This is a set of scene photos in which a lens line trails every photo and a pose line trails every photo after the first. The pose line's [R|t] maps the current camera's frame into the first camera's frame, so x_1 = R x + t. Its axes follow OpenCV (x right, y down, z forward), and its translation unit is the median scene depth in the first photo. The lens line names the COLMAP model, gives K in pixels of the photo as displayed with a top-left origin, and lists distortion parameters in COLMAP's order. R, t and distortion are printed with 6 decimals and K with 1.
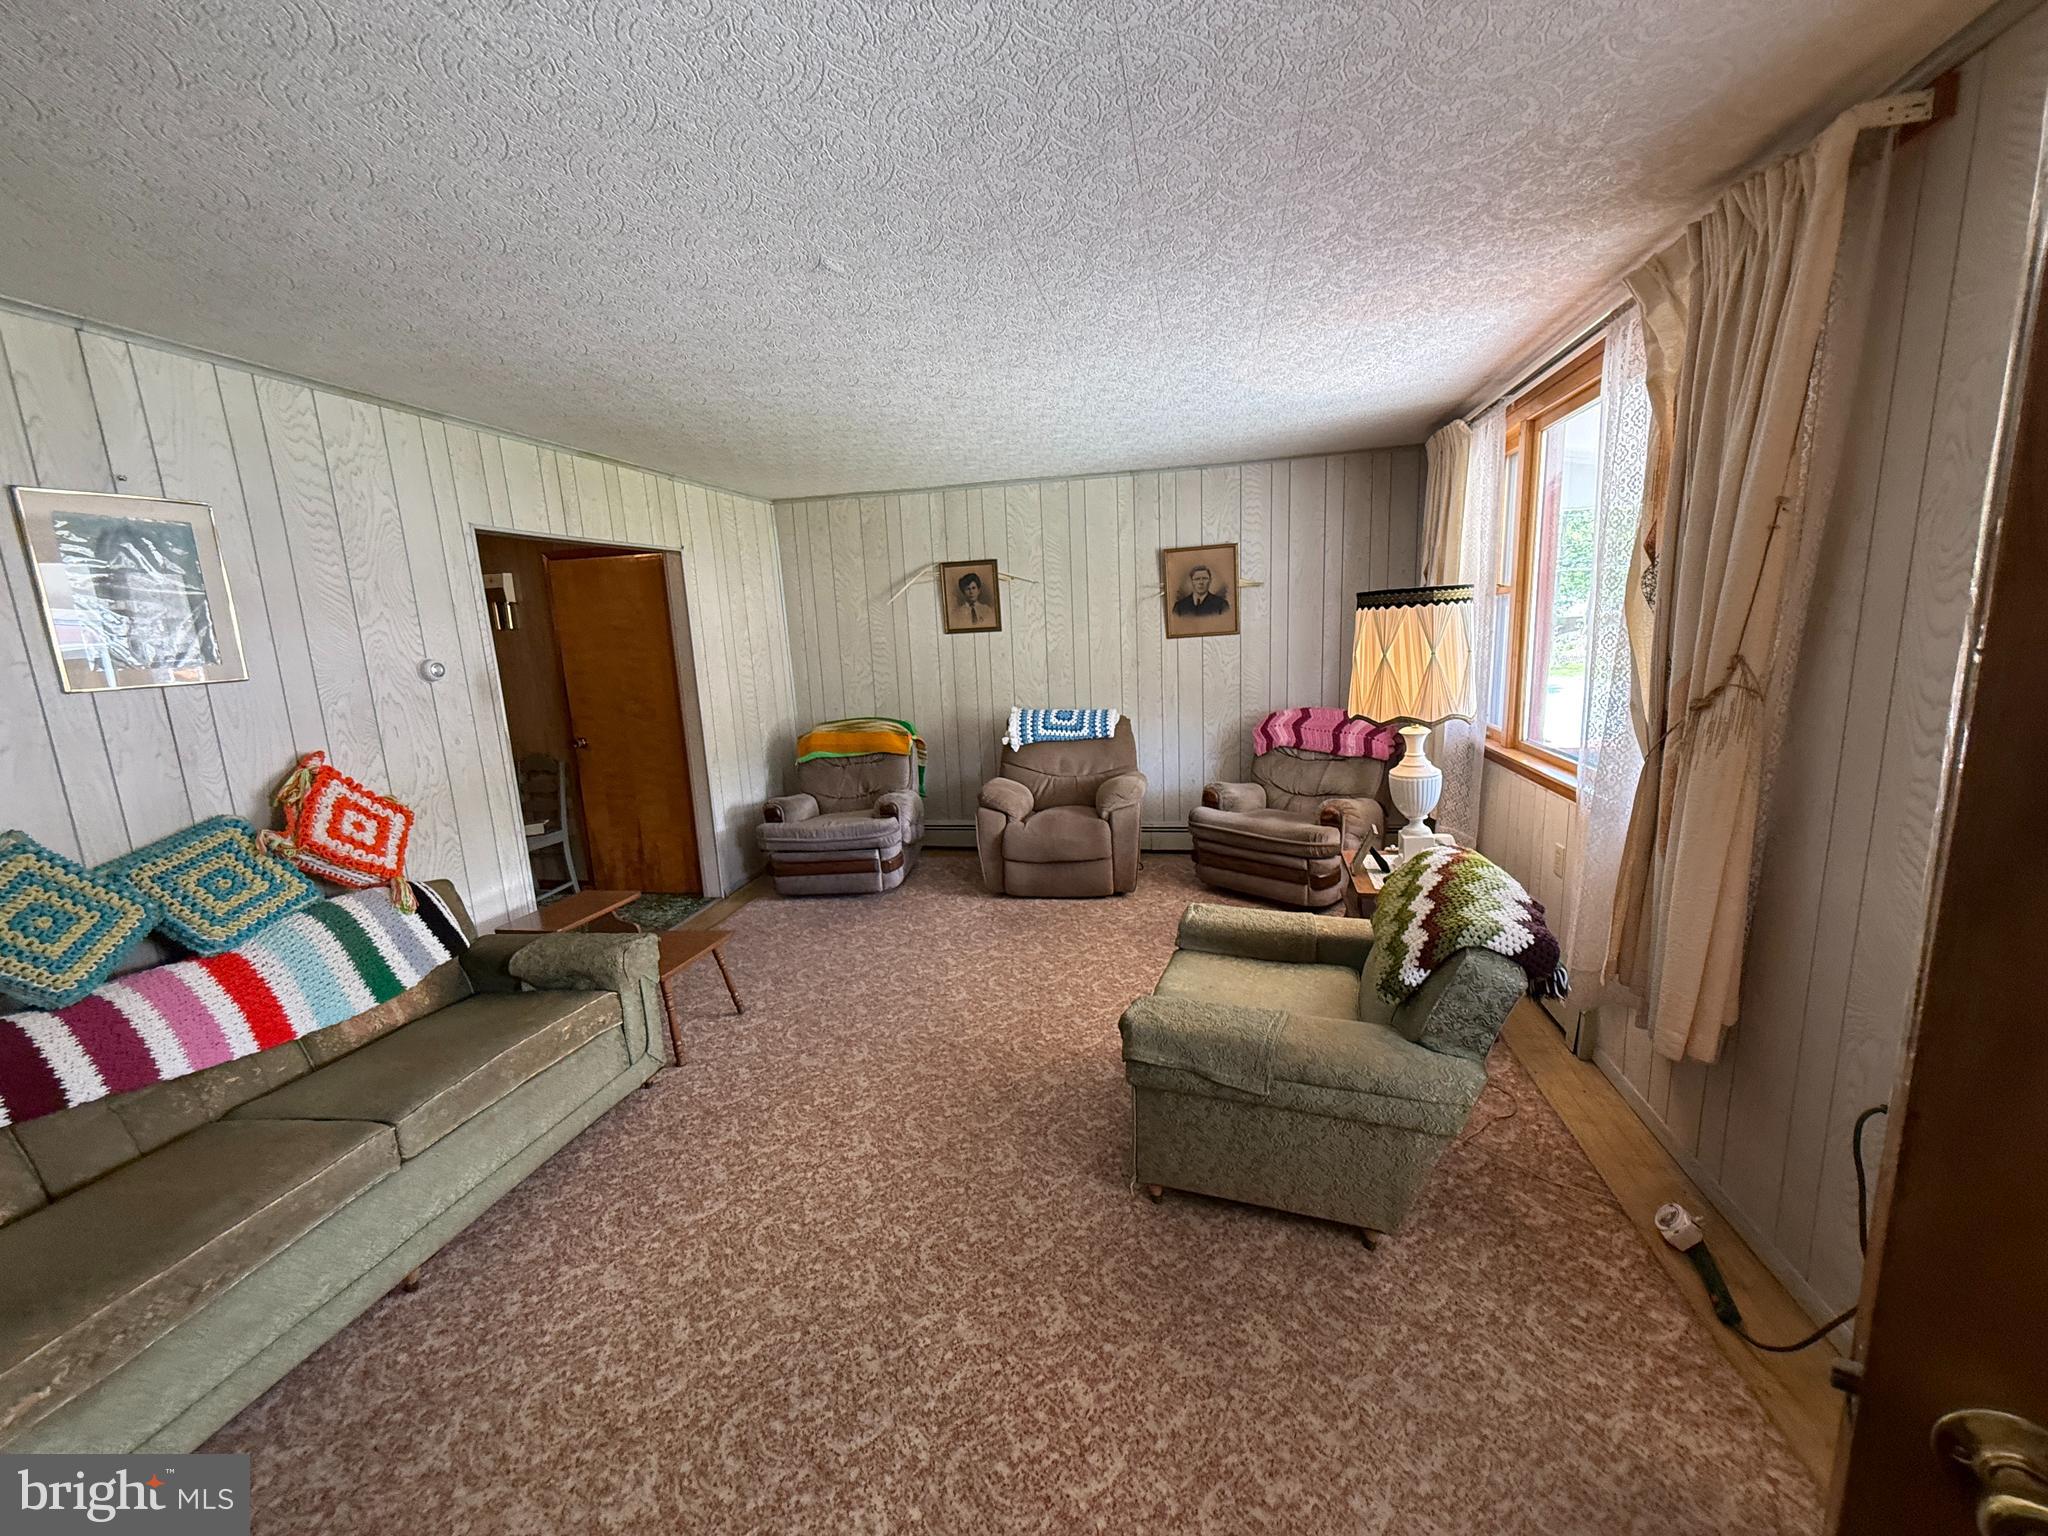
lens RADIAL K [[818.6, 0, 1025.0], [0, 818.6, 770.2], [0, 0, 1]] dist [-0.000905, 0.000143]
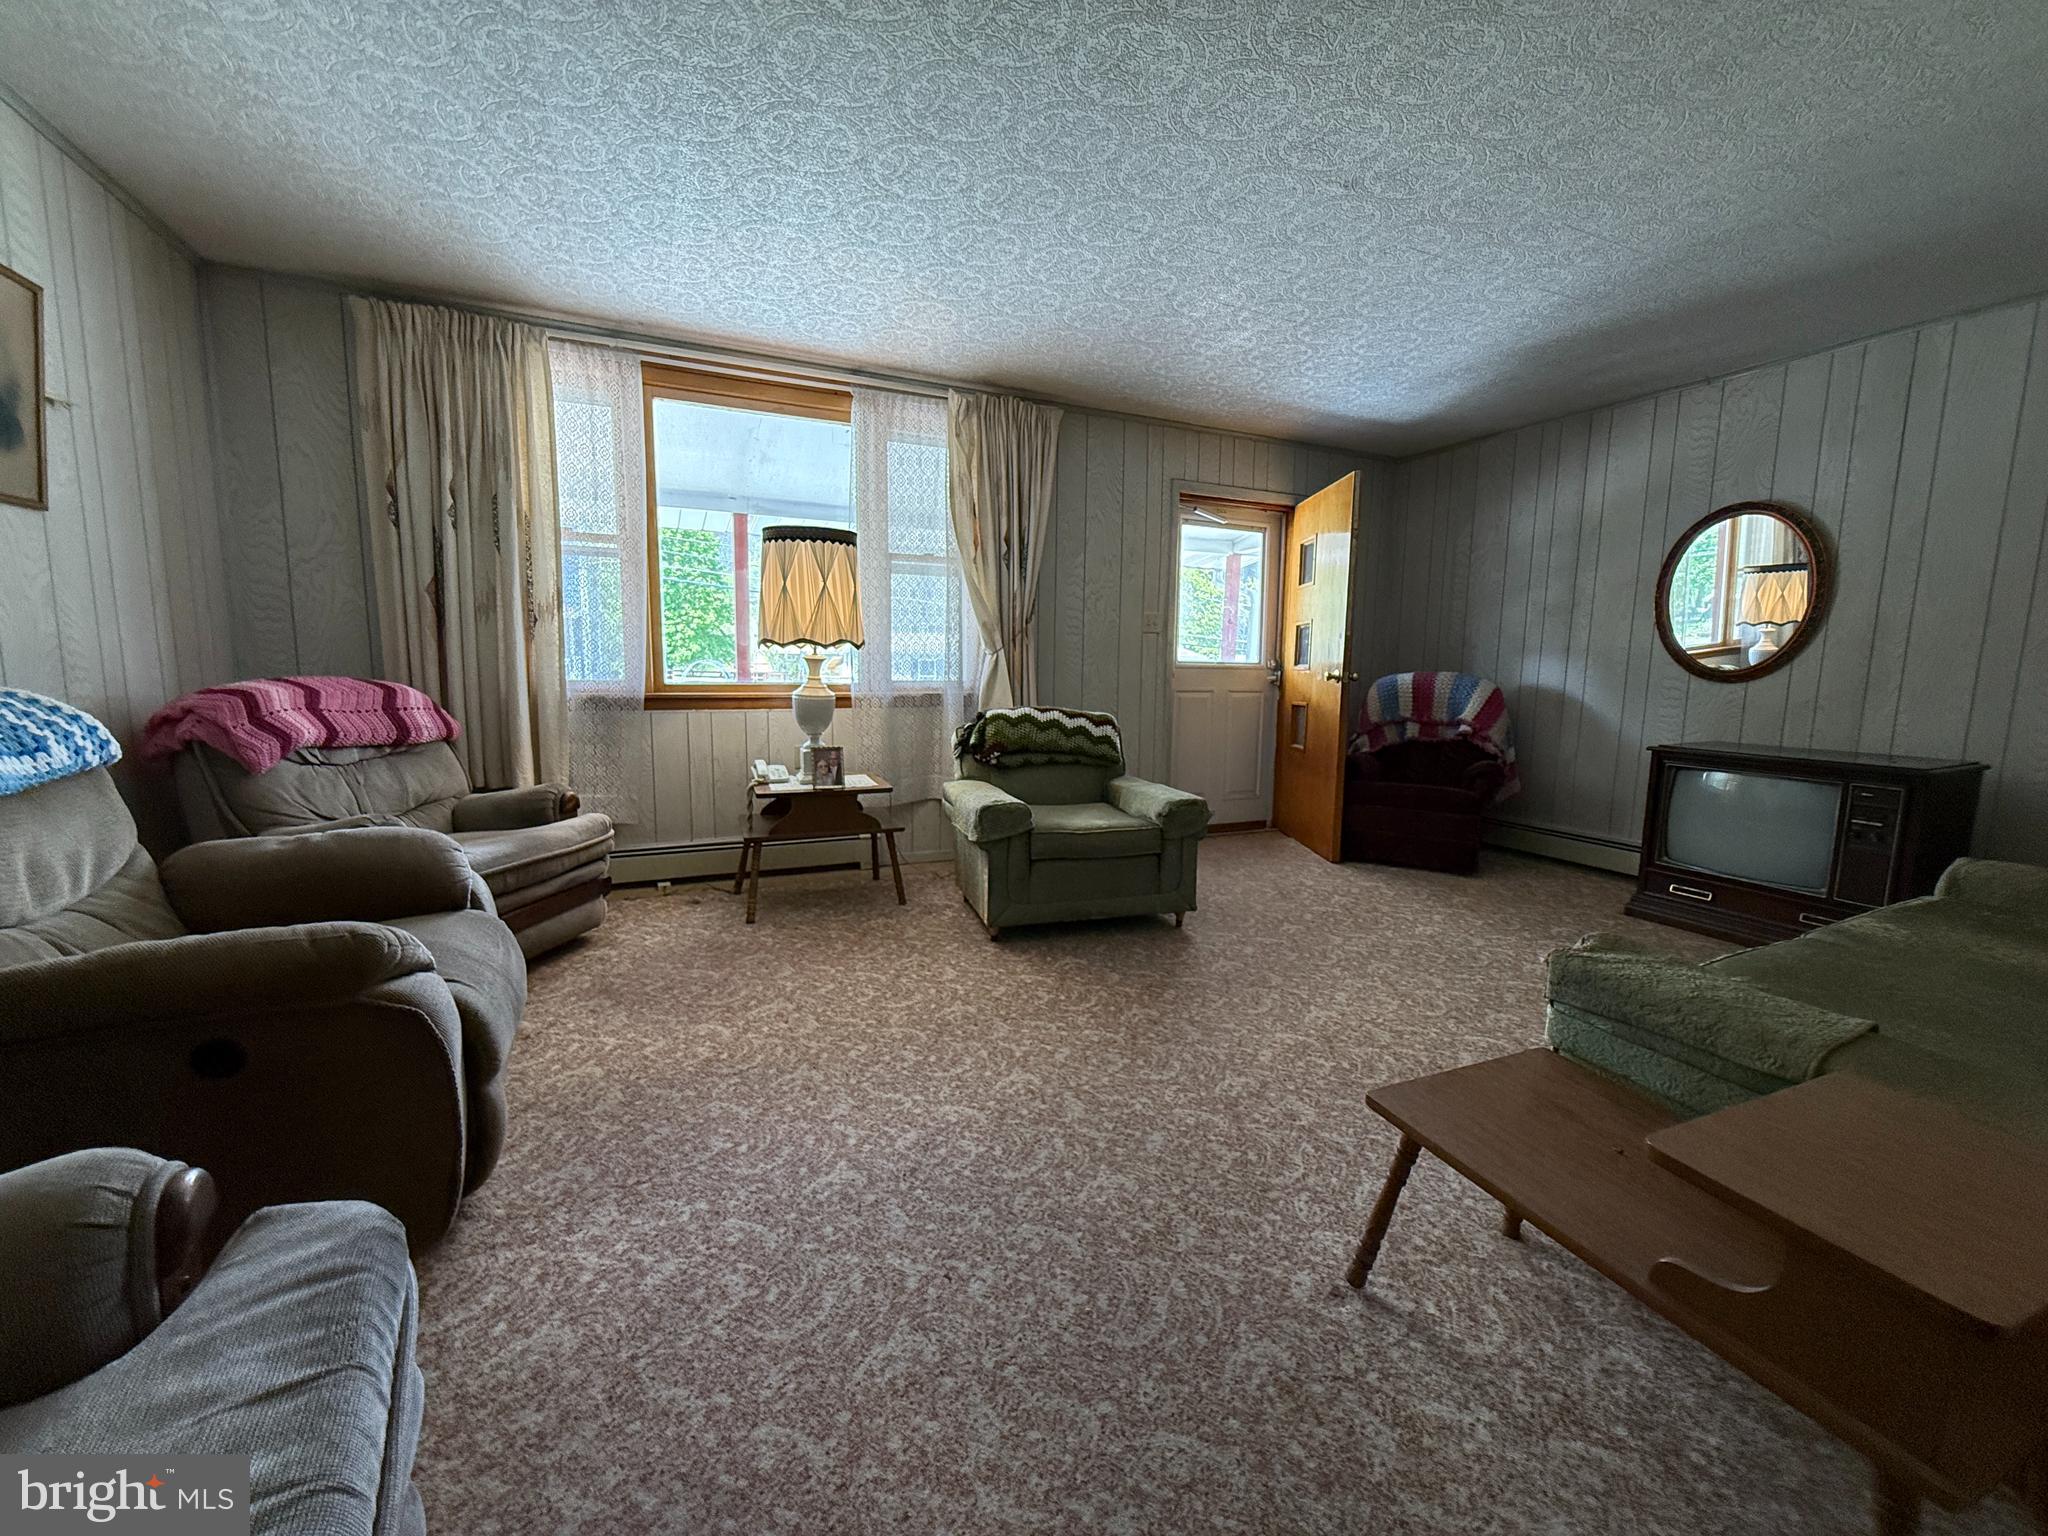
lens RADIAL K [[818.6, 0, 1022.9], [0, 818.6, 763.6], [0, 0, 1]] dist [-0.000905, 0.000143]
pose [[-0.593514, -0.082408, 0.800594, -0.663780], [0.147376, 0.966796, 0.208772, -0.101718], [-0.791215, 0.241897, -0.561662, 1.537073]]
